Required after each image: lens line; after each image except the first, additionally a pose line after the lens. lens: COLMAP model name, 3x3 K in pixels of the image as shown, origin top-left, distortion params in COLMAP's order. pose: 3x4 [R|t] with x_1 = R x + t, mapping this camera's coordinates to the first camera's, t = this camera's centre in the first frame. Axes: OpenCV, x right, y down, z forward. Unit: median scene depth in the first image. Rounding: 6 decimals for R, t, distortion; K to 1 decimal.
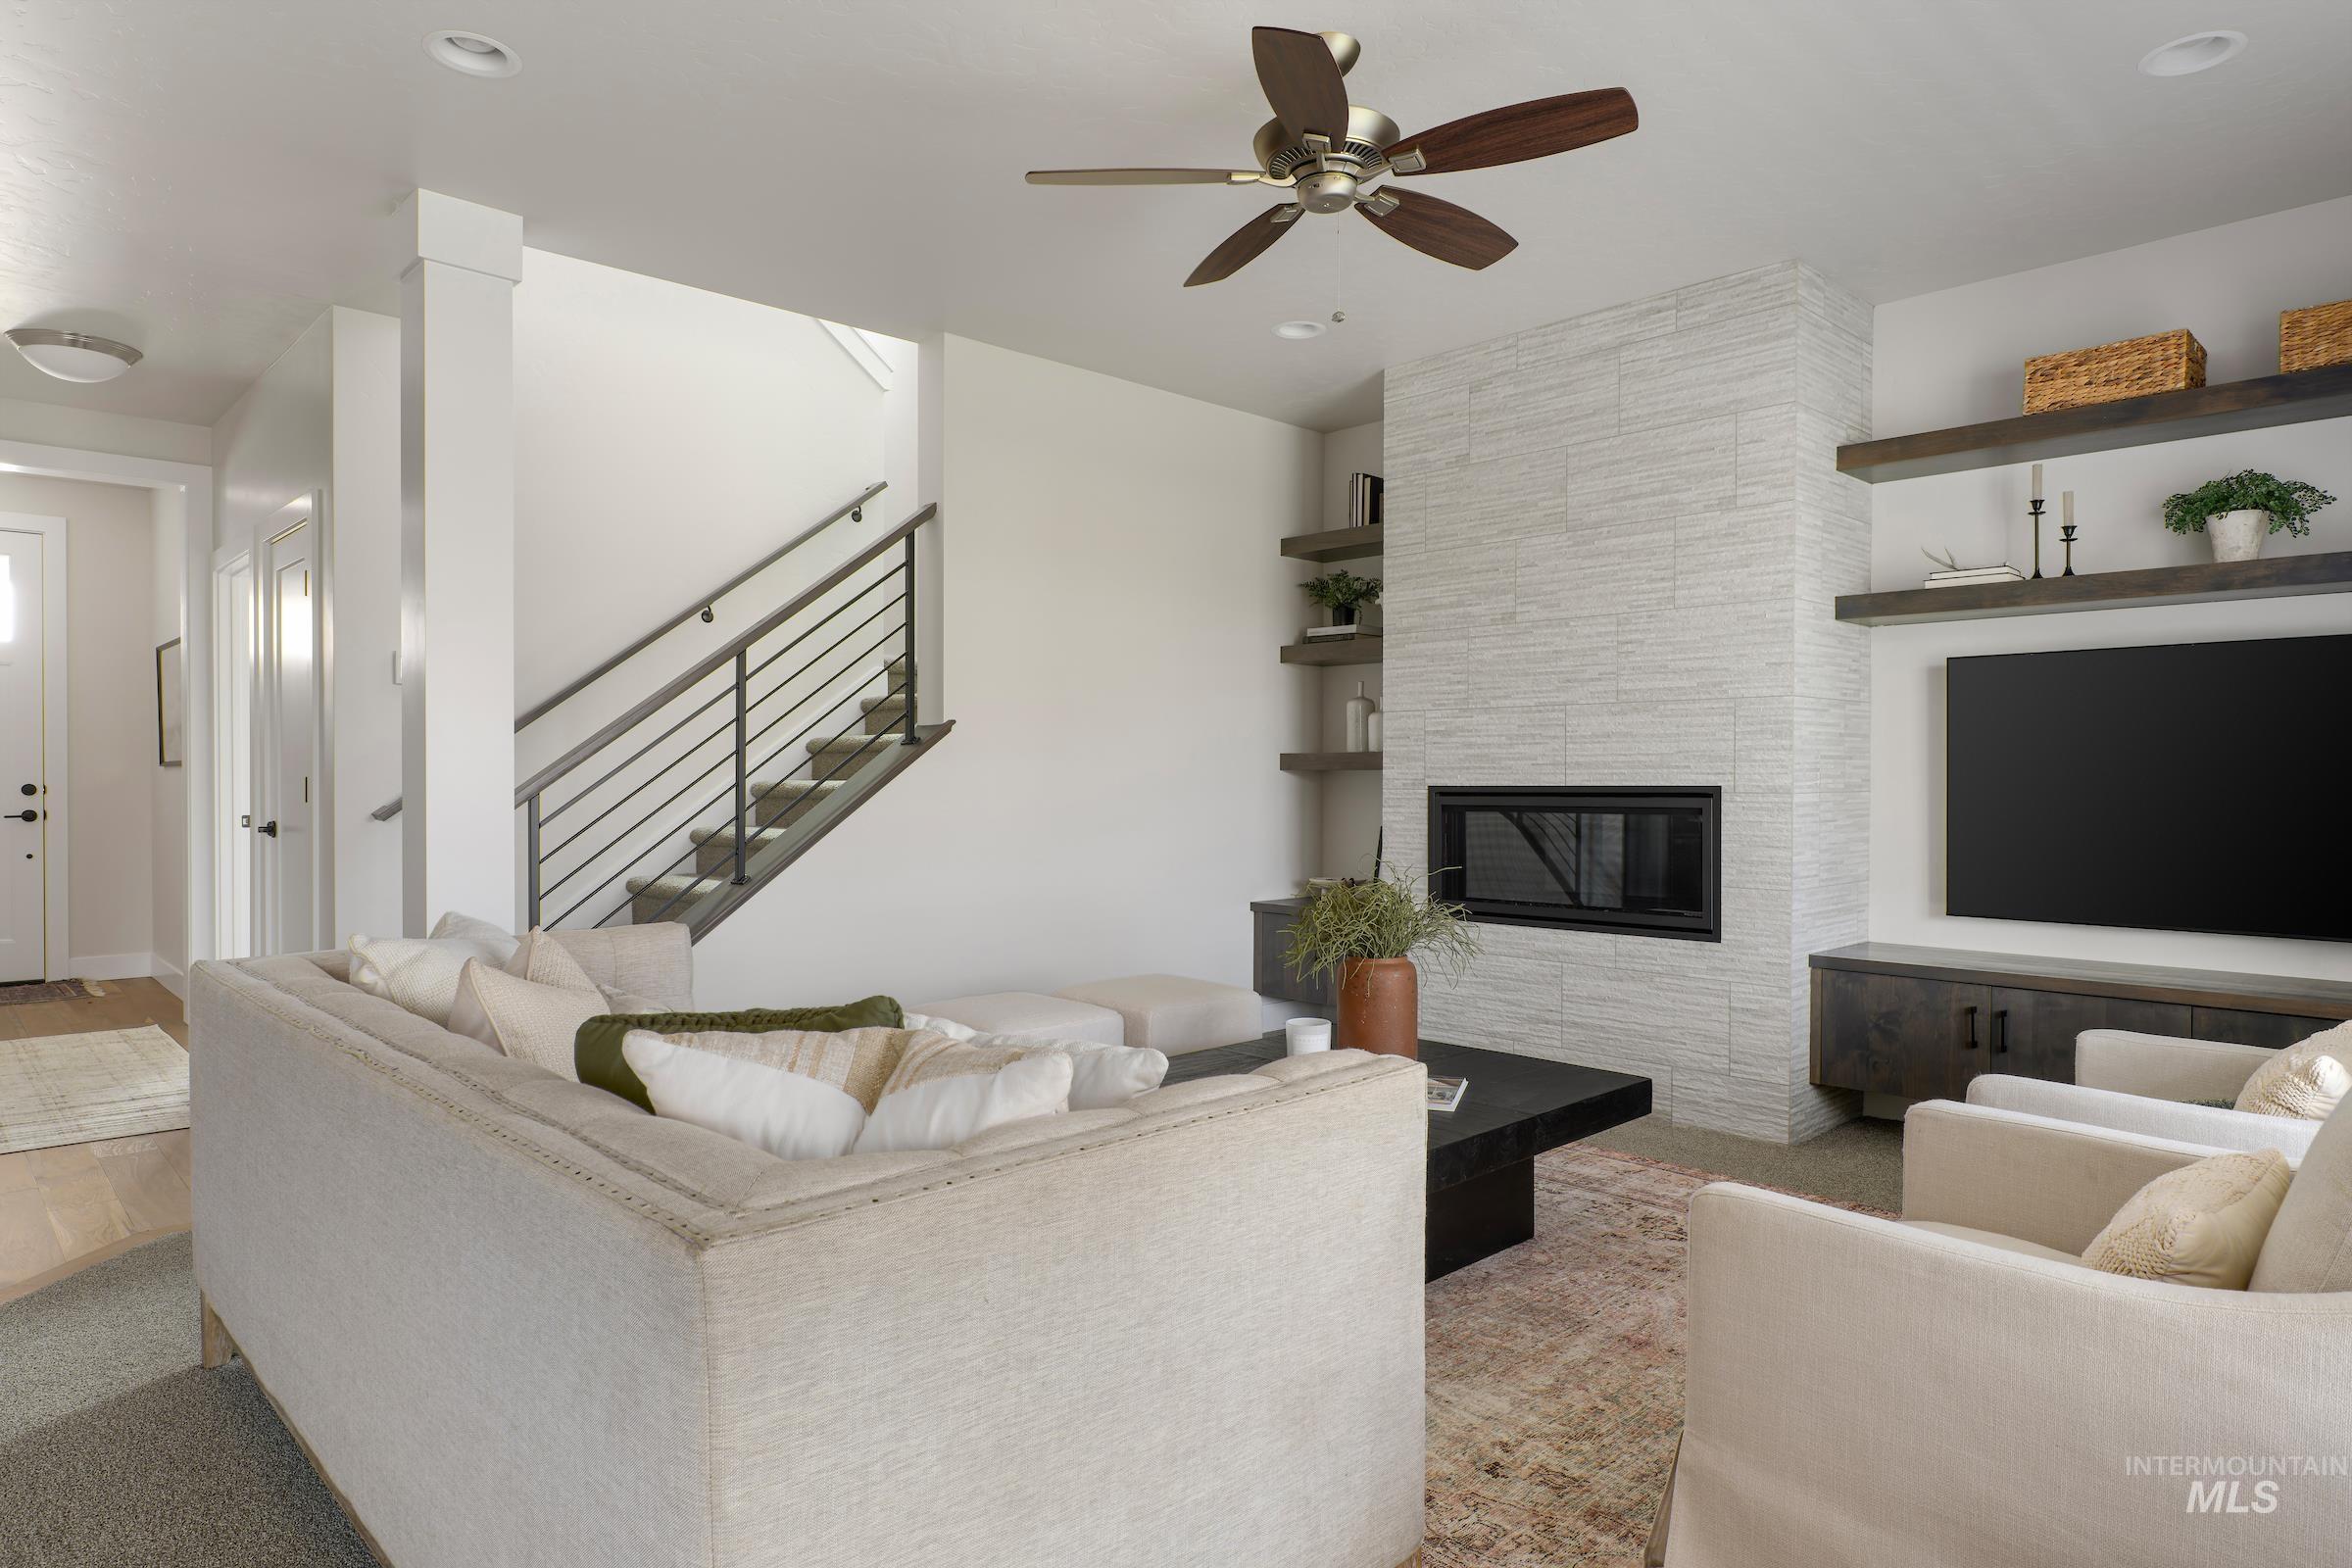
lens RADIAL K [[1363.8, 0, 1198.8], [0, 1363.8, 790.0], [0, 0, 1]] dist [0.000579, -0.004108]
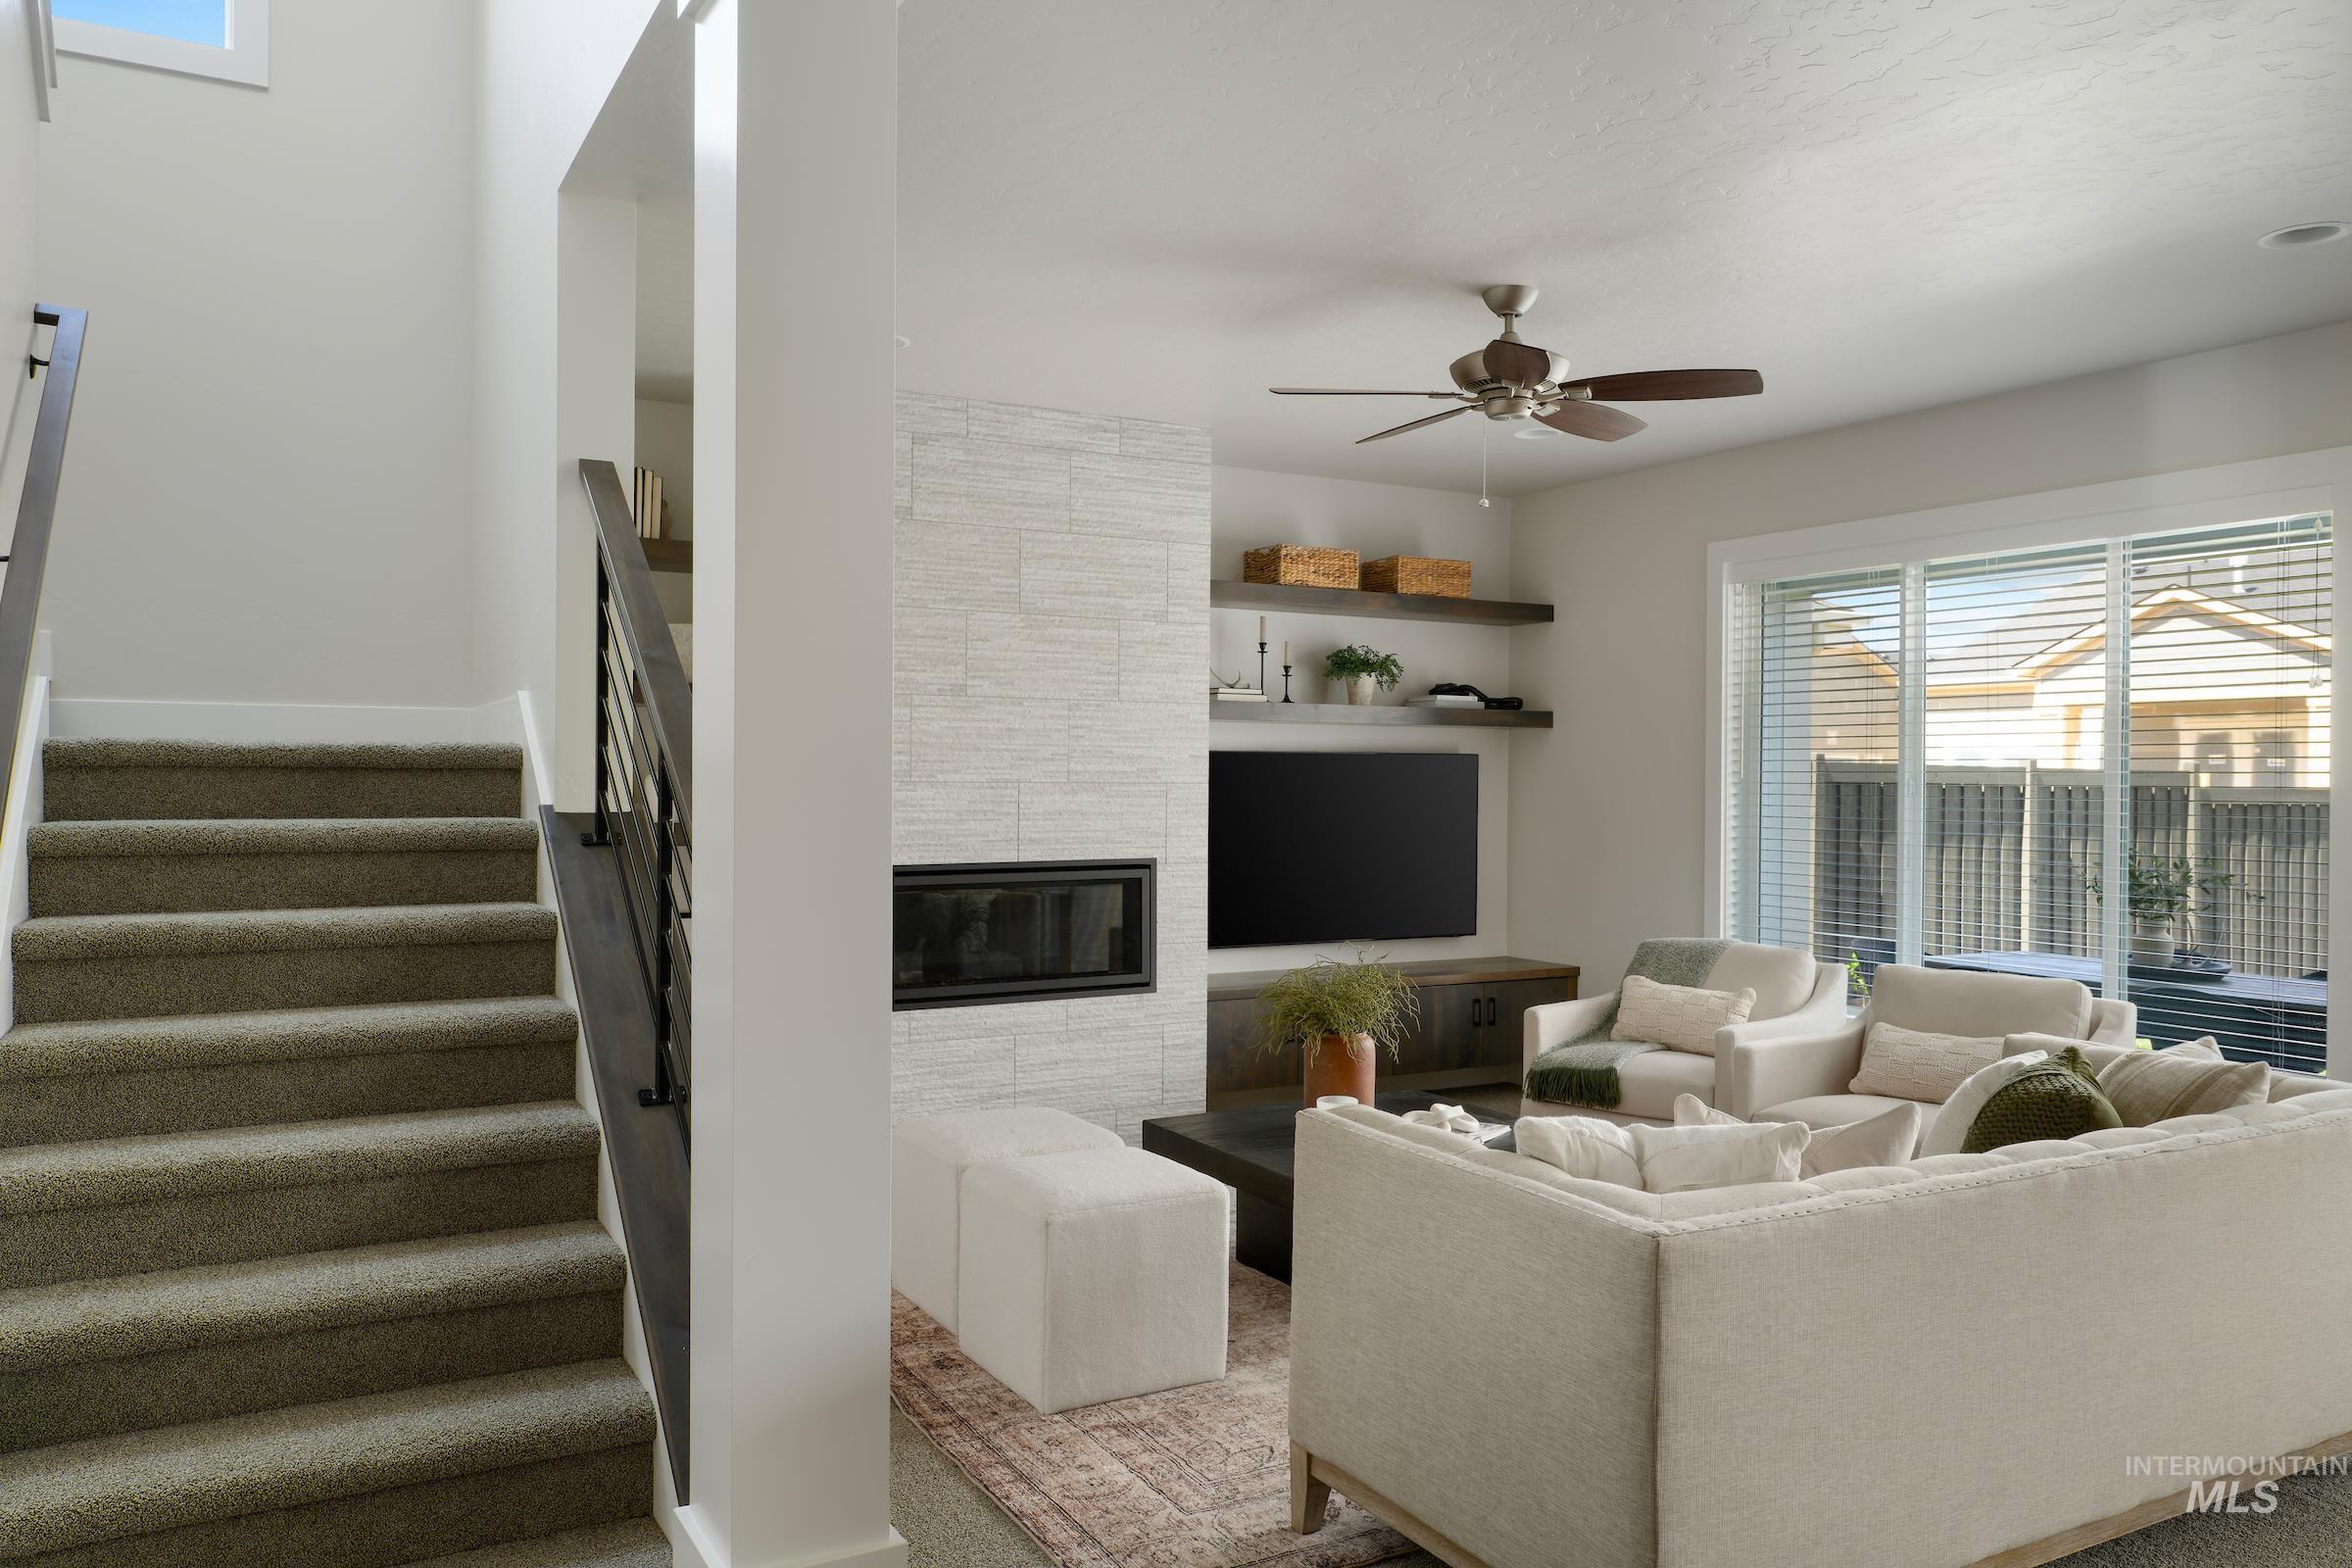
lens RADIAL K [[1645.6, 0, 1164.3], [0, 1645.6, 792.0], [0, 0, 1]] dist [-0.002956, -0.009010]
pose [[0.268089, -0.008827, 0.963354, -0.944831], [0.002856, 0.999961, 0.008368, -0.069375], [-0.963390, 0.000508, 0.268103, 0.599702]]
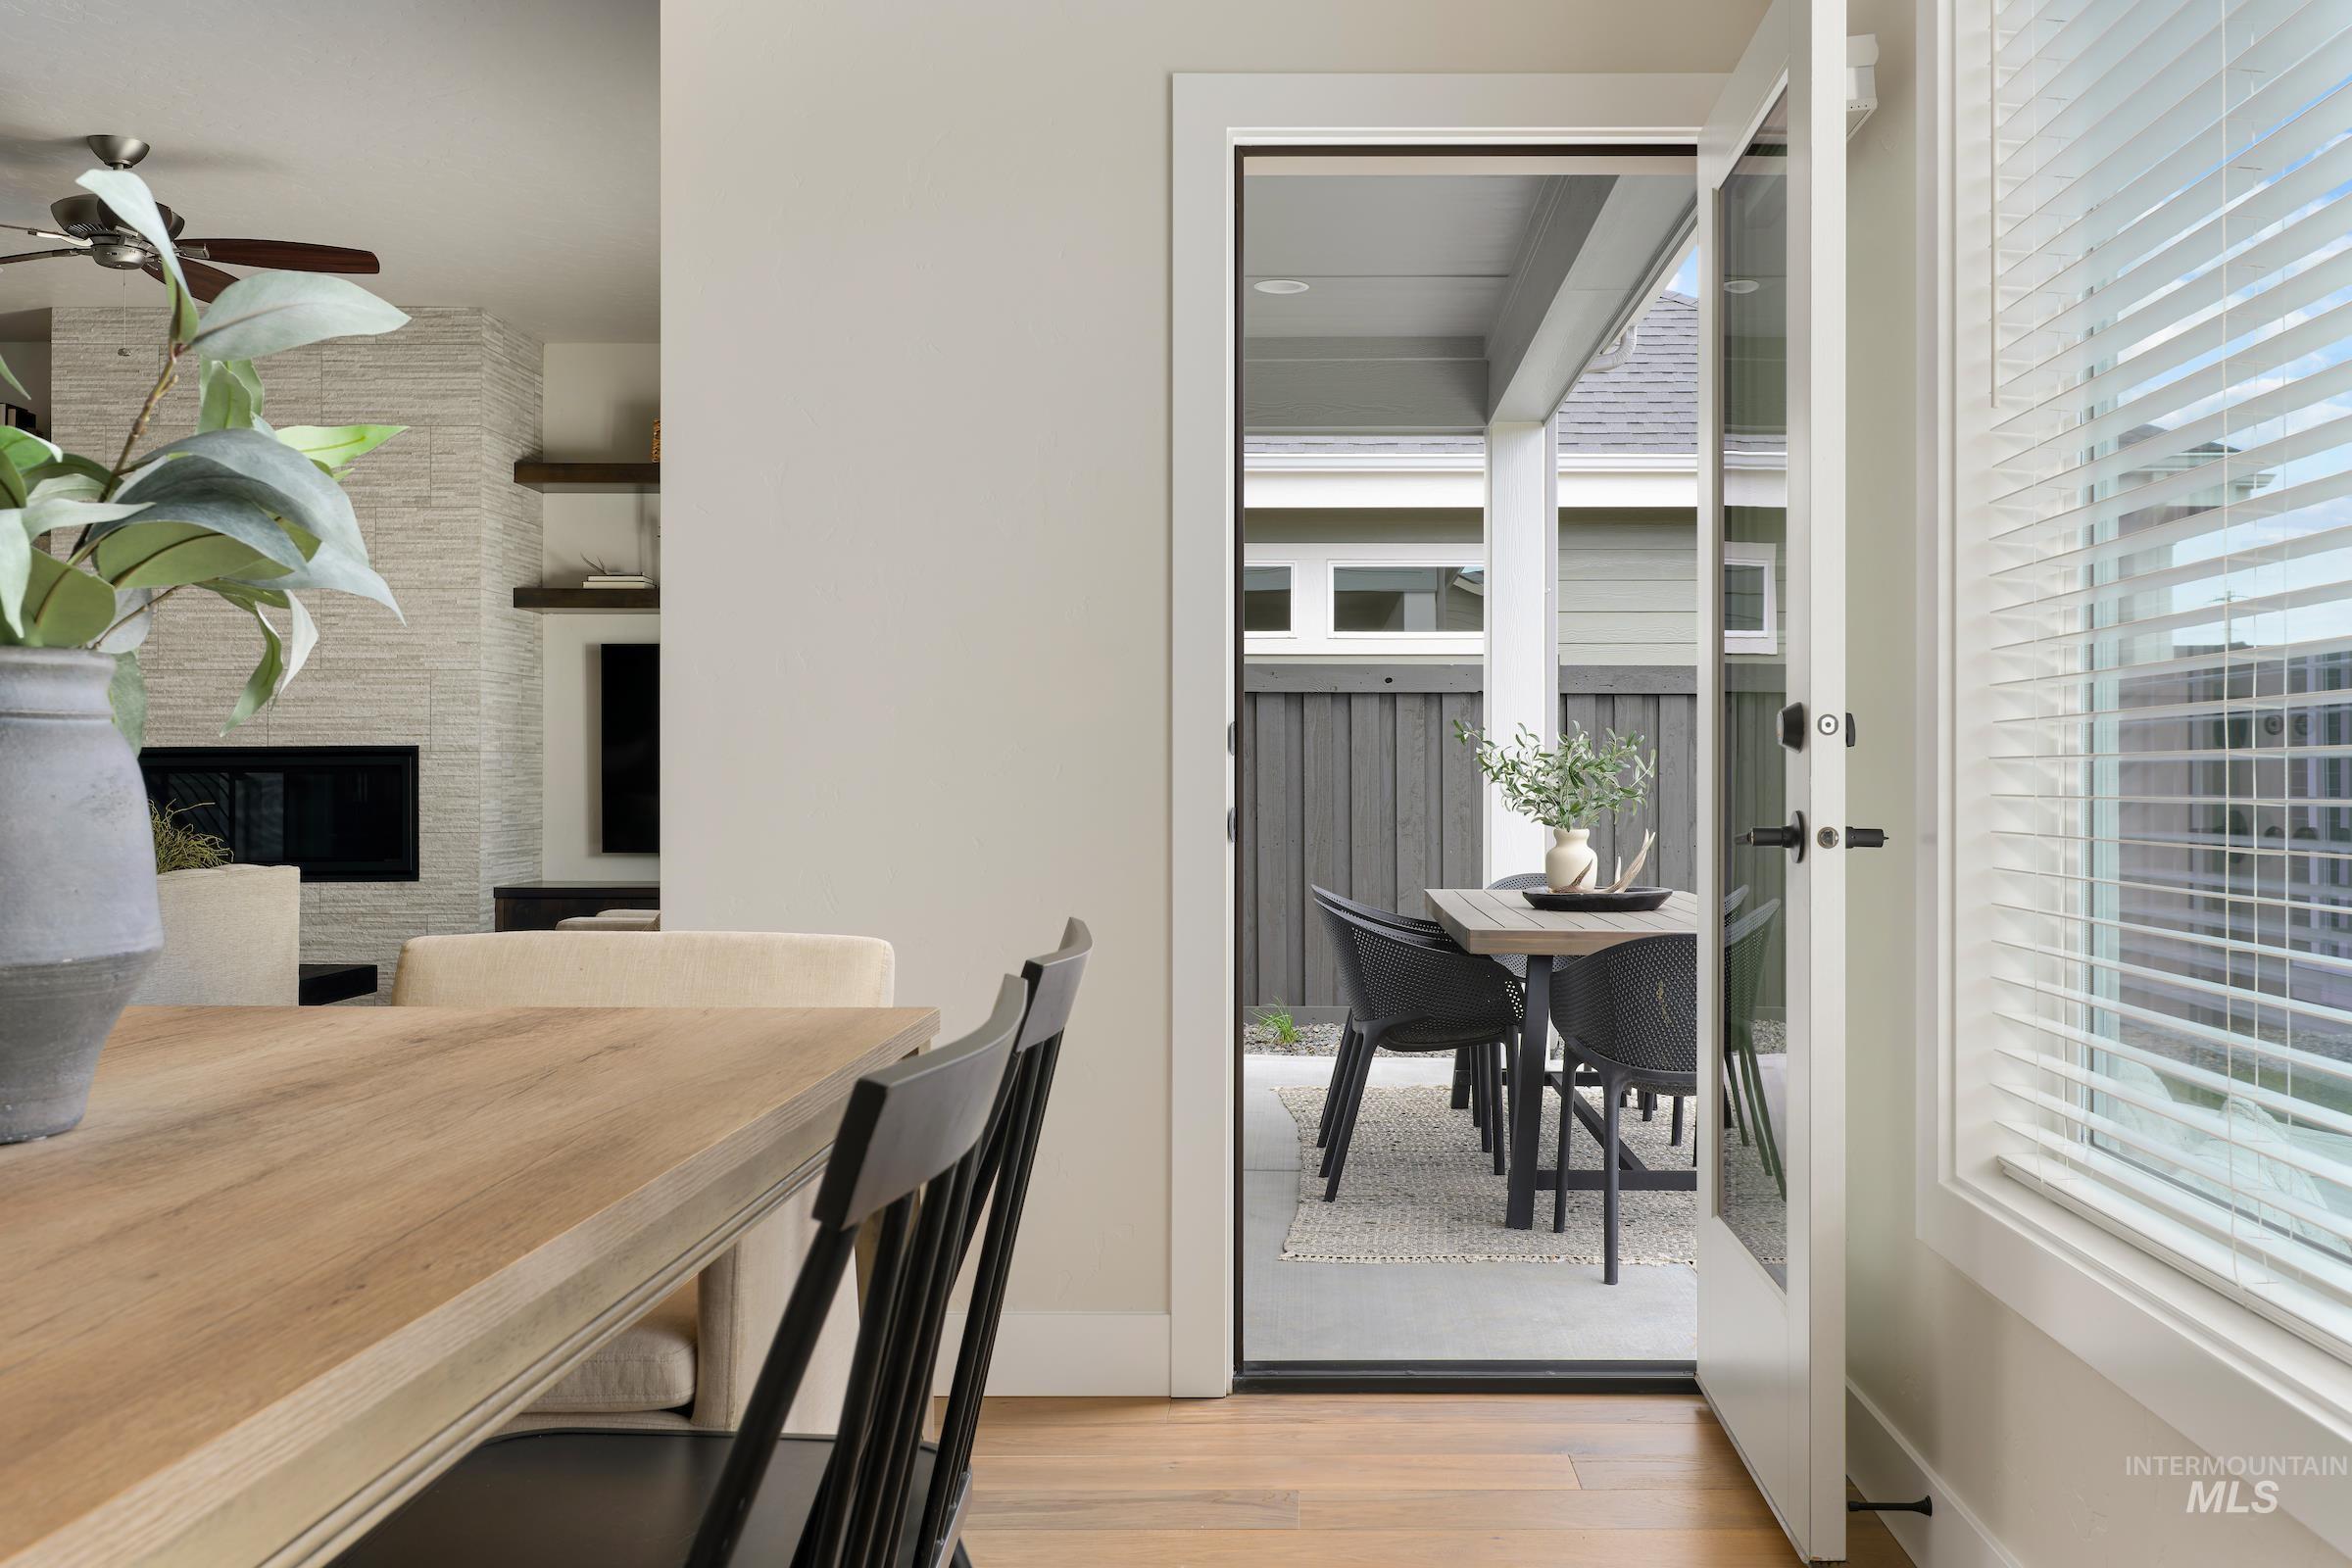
lens RADIAL K [[1978.1, 0, 1252.6], [0, 1978.1, 766.0], [0, 0, 1]] dist [0.003924, -0.015966]
pose [[0.695549, -0.002185, 0.718475, -0.321912], [0.006951, 0.999969, -0.003688, 0.024697], [-0.718445, 0.007560, 0.695543, -0.656649]]
